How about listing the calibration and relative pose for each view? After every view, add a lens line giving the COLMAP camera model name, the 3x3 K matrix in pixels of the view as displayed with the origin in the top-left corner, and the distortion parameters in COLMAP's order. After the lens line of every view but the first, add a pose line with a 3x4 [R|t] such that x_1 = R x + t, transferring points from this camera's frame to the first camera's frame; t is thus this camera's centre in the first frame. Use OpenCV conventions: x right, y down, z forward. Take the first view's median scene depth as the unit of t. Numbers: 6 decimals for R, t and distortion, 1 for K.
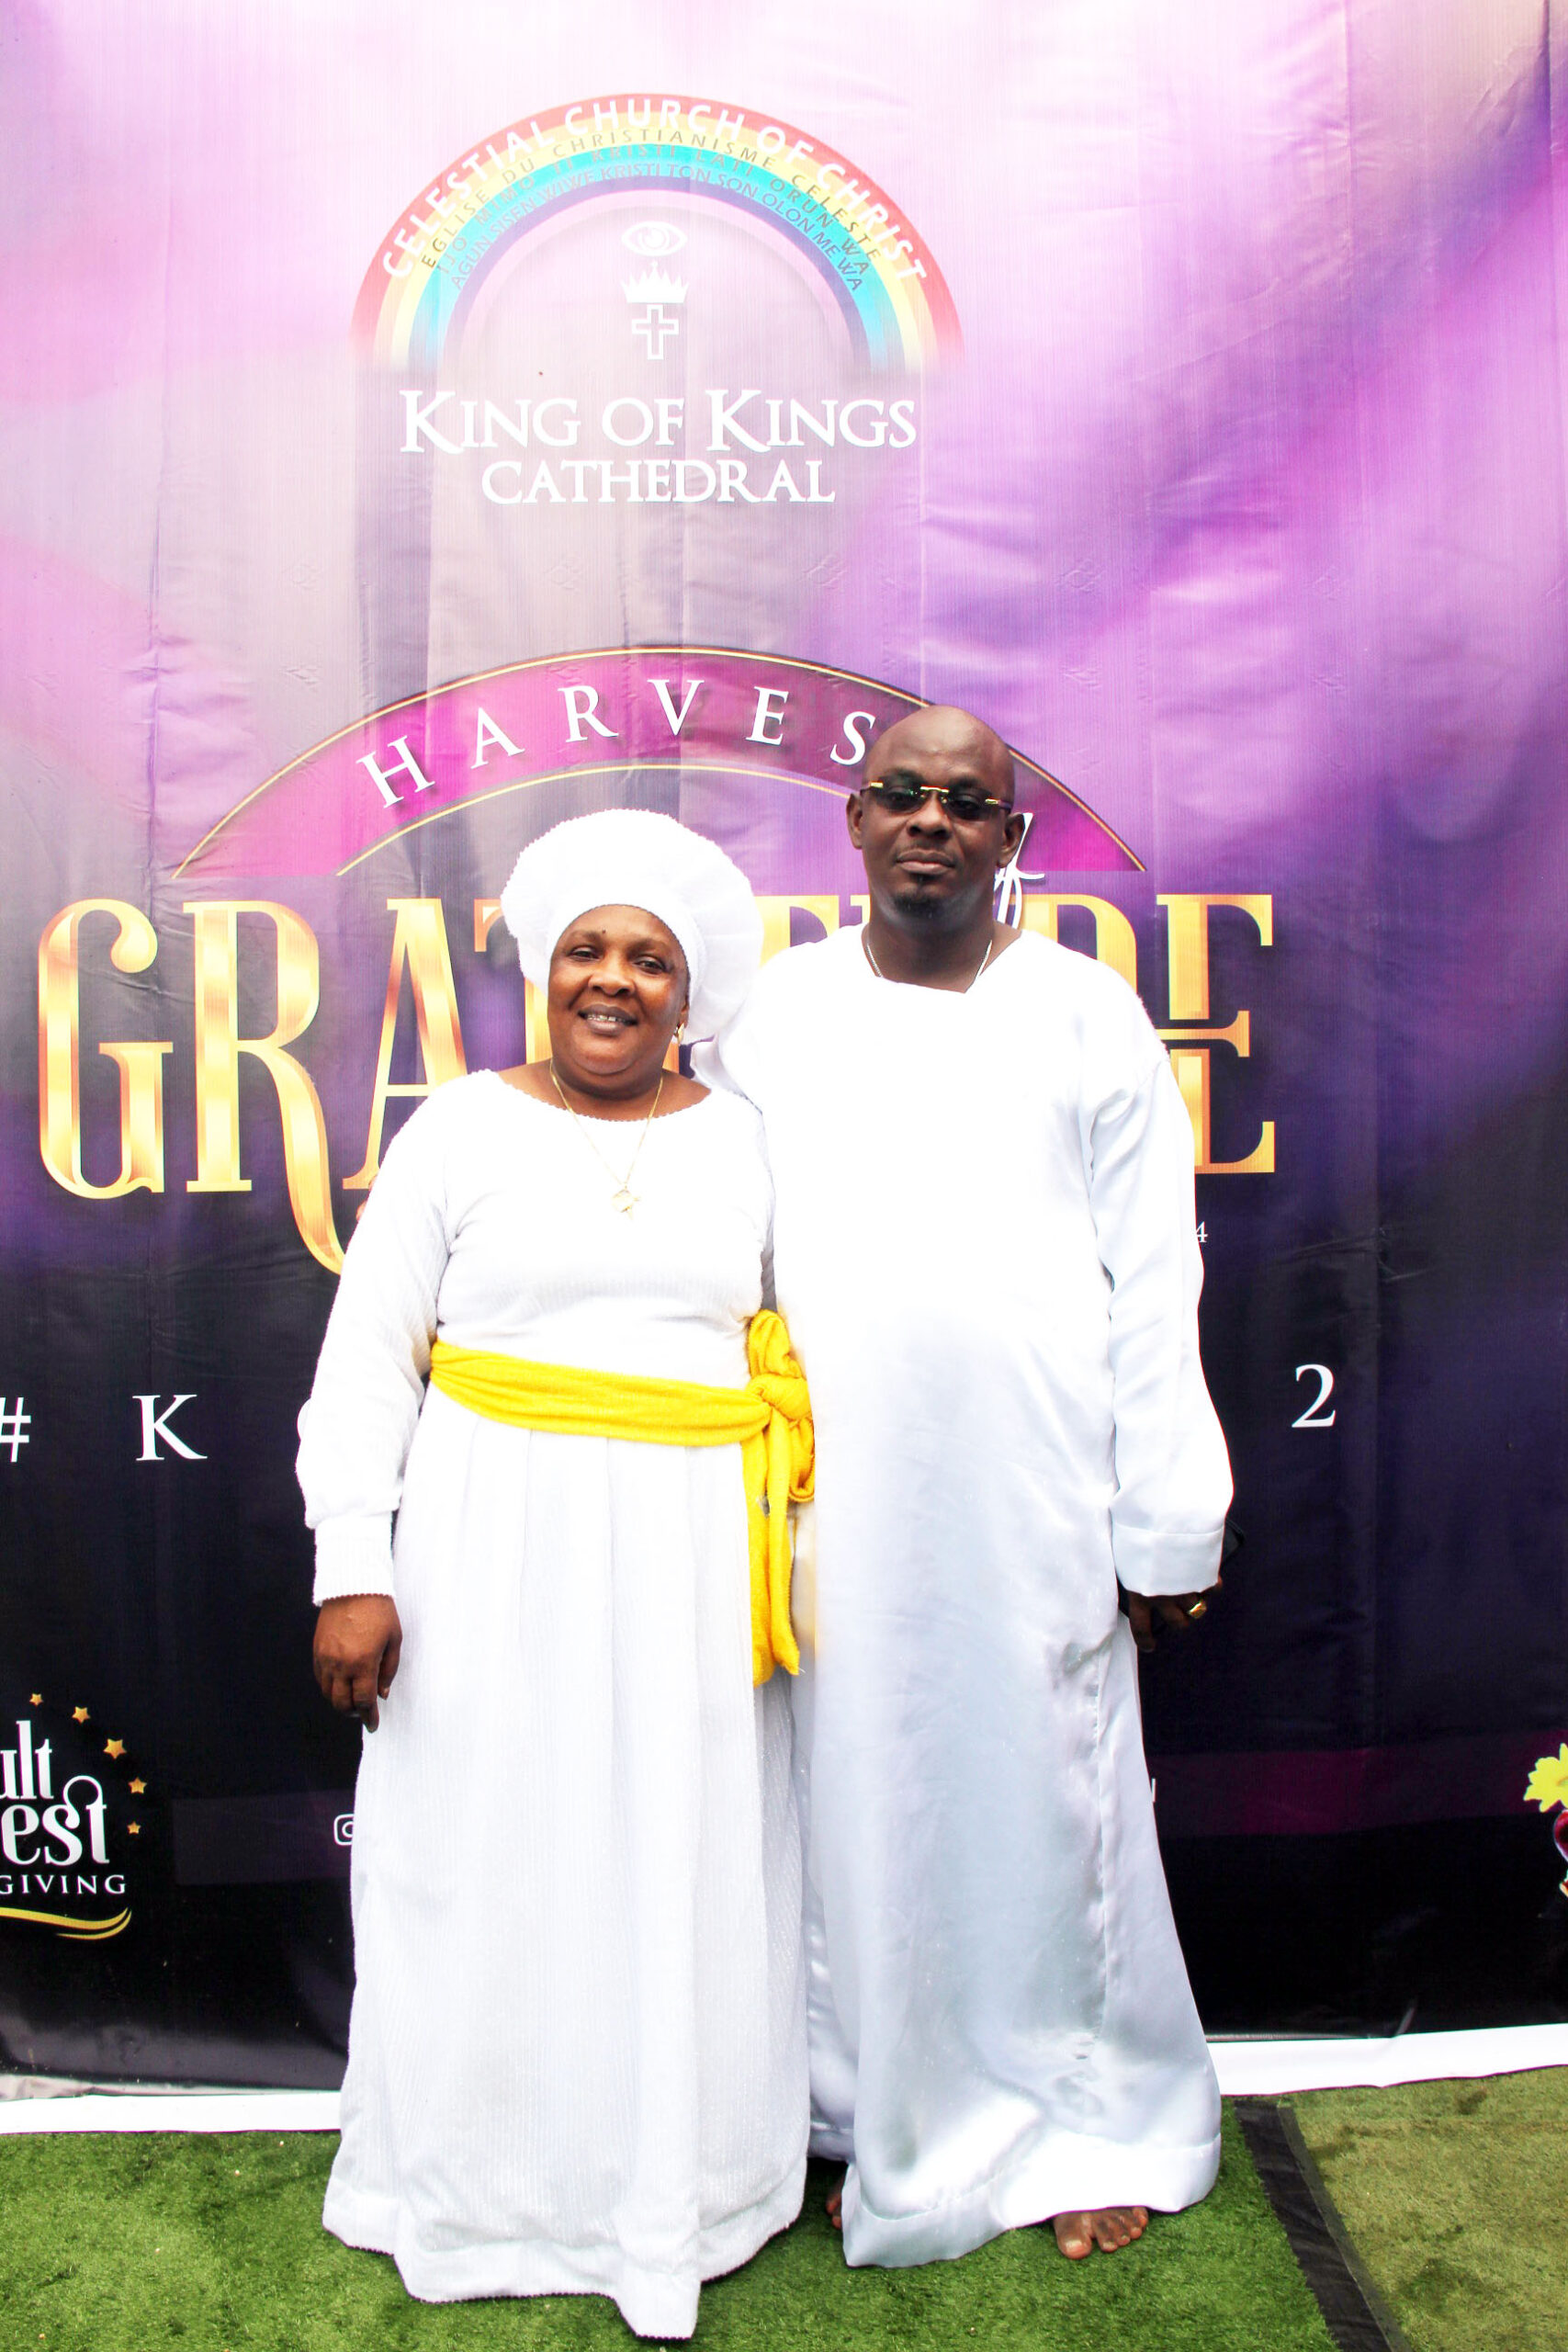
lens RADIAL K [[1785.2, 0, 877.4], [0, 1785.2, 1166.4], [0, 0, 1]] dist [-0.093665, 0.008340]
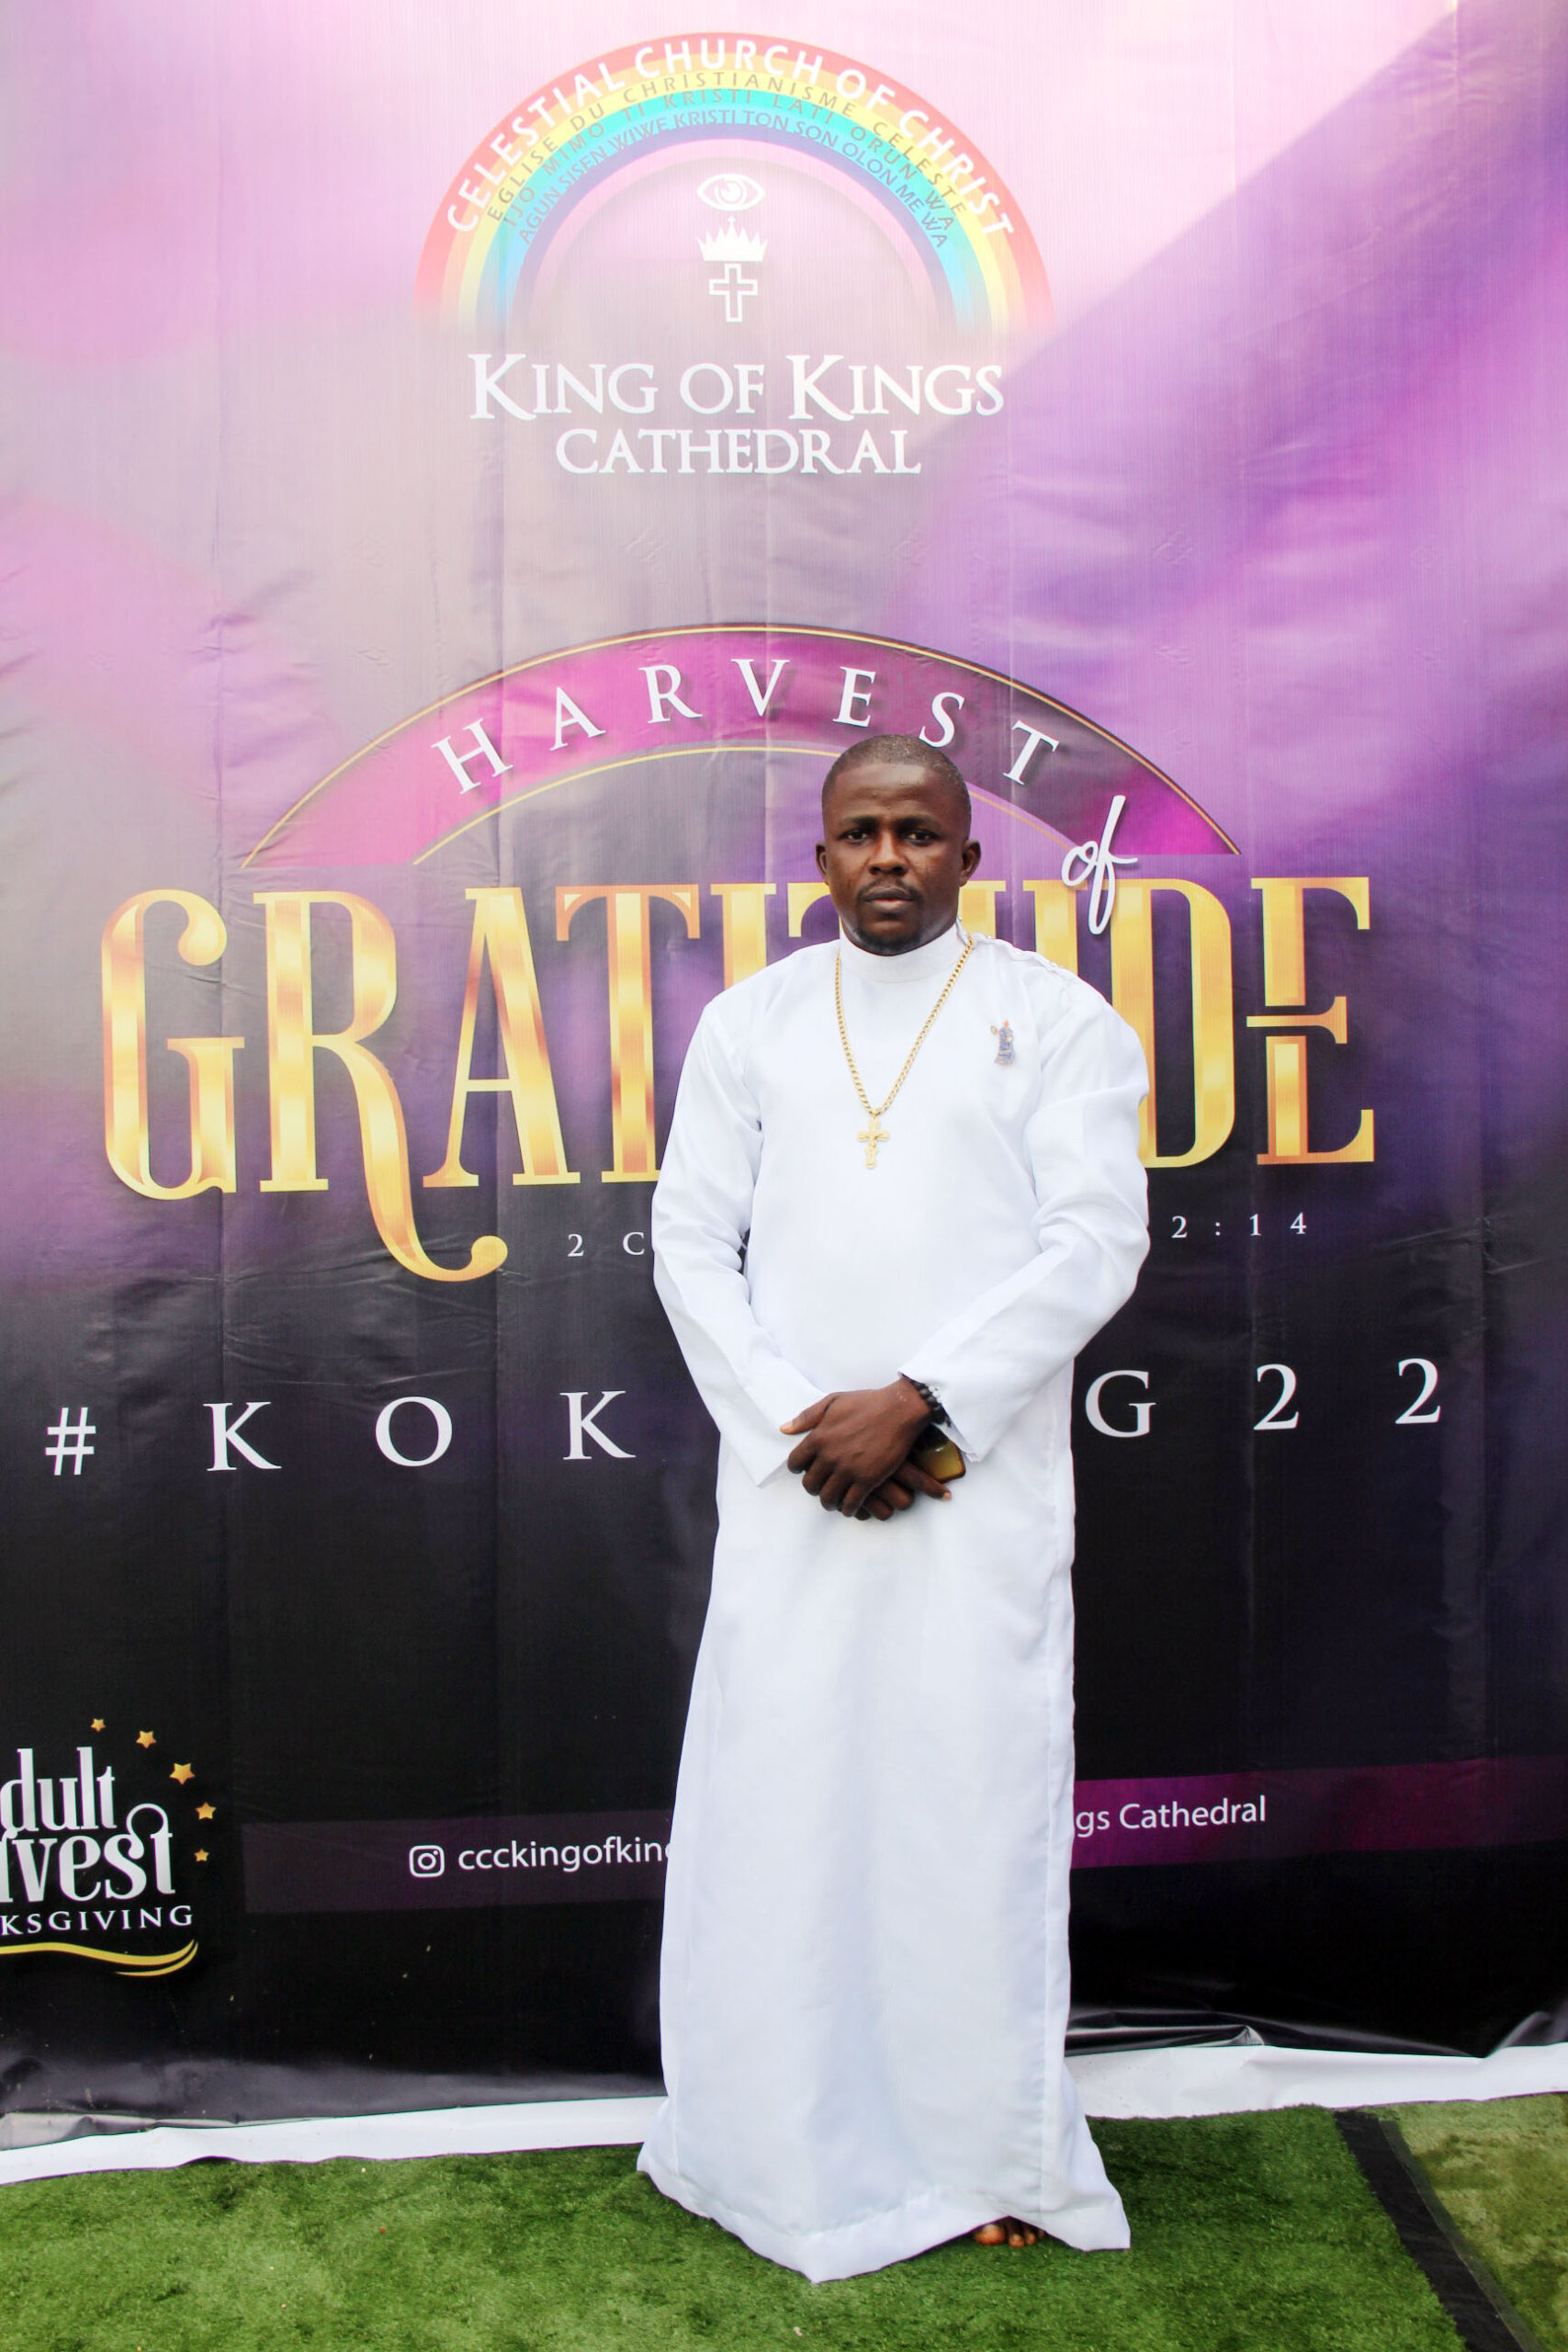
lens RADIAL K [[2347.5, 0, 731.5], [0, 2347.5, 1148.5], [0, 0, 1]] dist [-0.041948, -0.017762]
pose [[0.991536, -0.007765, -0.129597, 0.036569], [0.006391, 0.999919, -0.011015, 0.007286], [0.129673, 0.010093, 0.991506, -0.286444]]
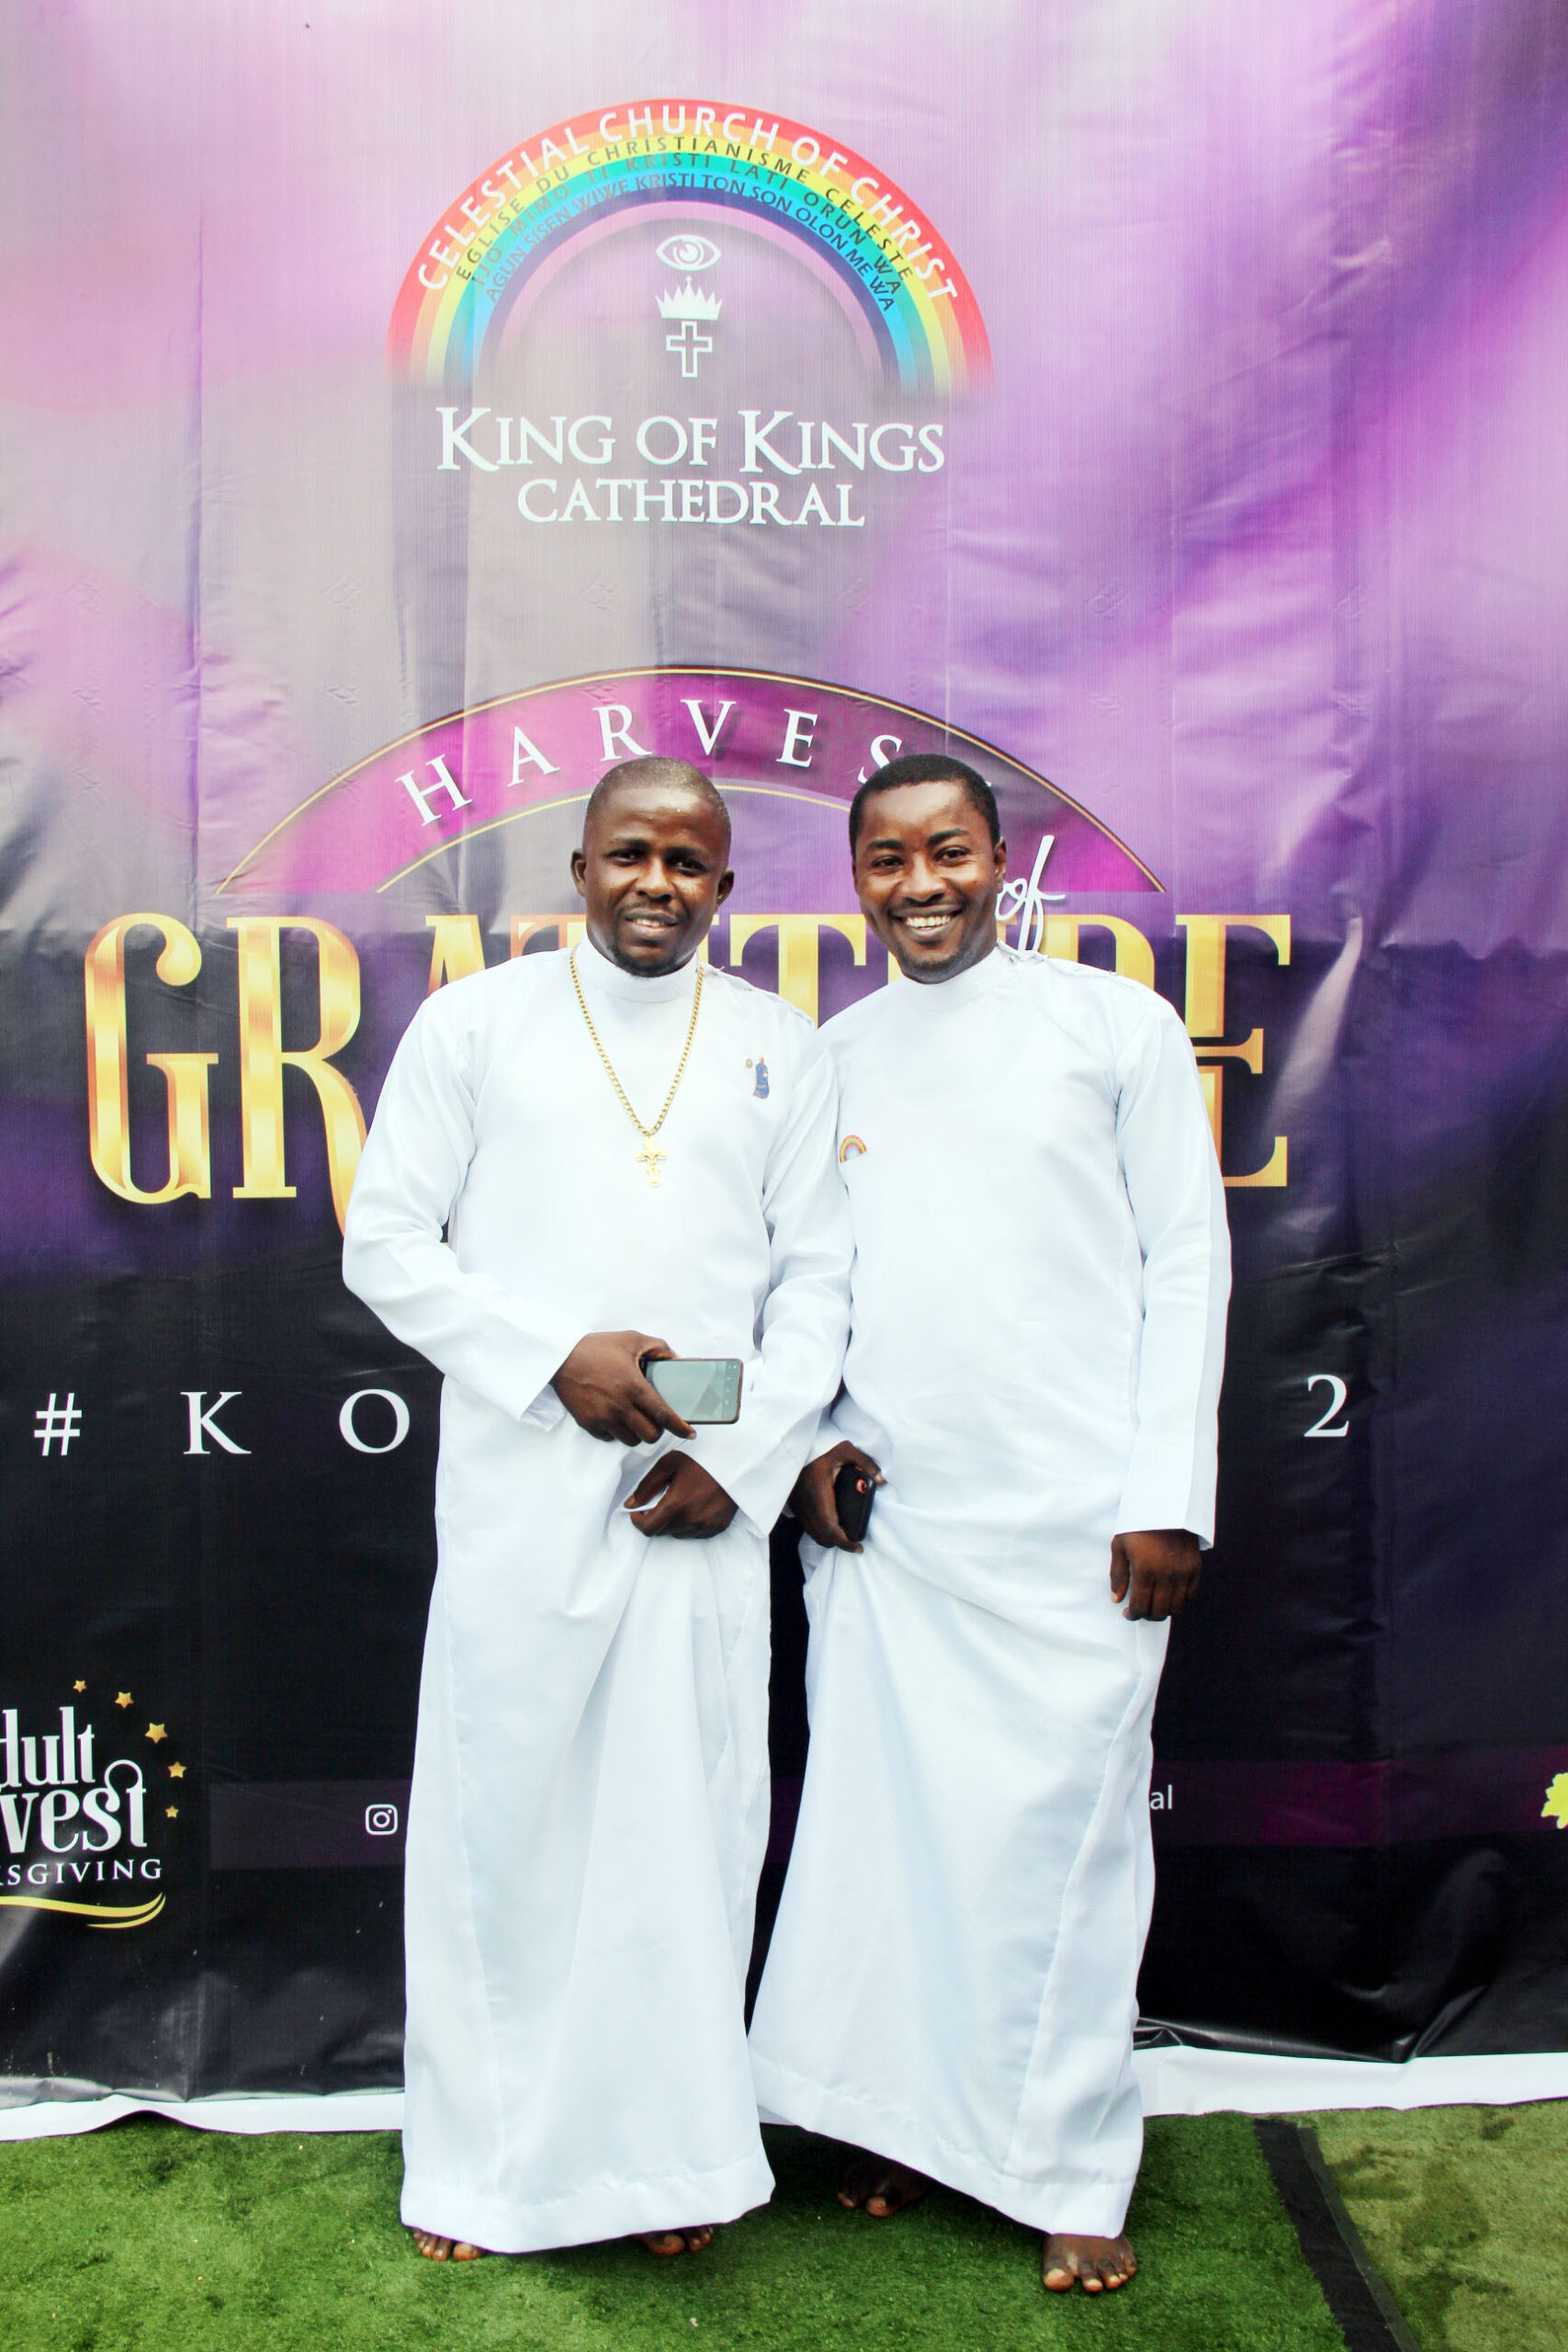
lens RADIAL K [[1888.8, 0, 824.4], [0, 1888.8, 1185.6], [0, 0, 1]] dist [-0.025913, 0.001932]
pose [[0.998680, 0.009347, -0.050500, 0.011005], [-0.009395, 0.999956, -0.000715, 0.005077], [0.050491, 0.001189, 0.998724, -0.087850]]
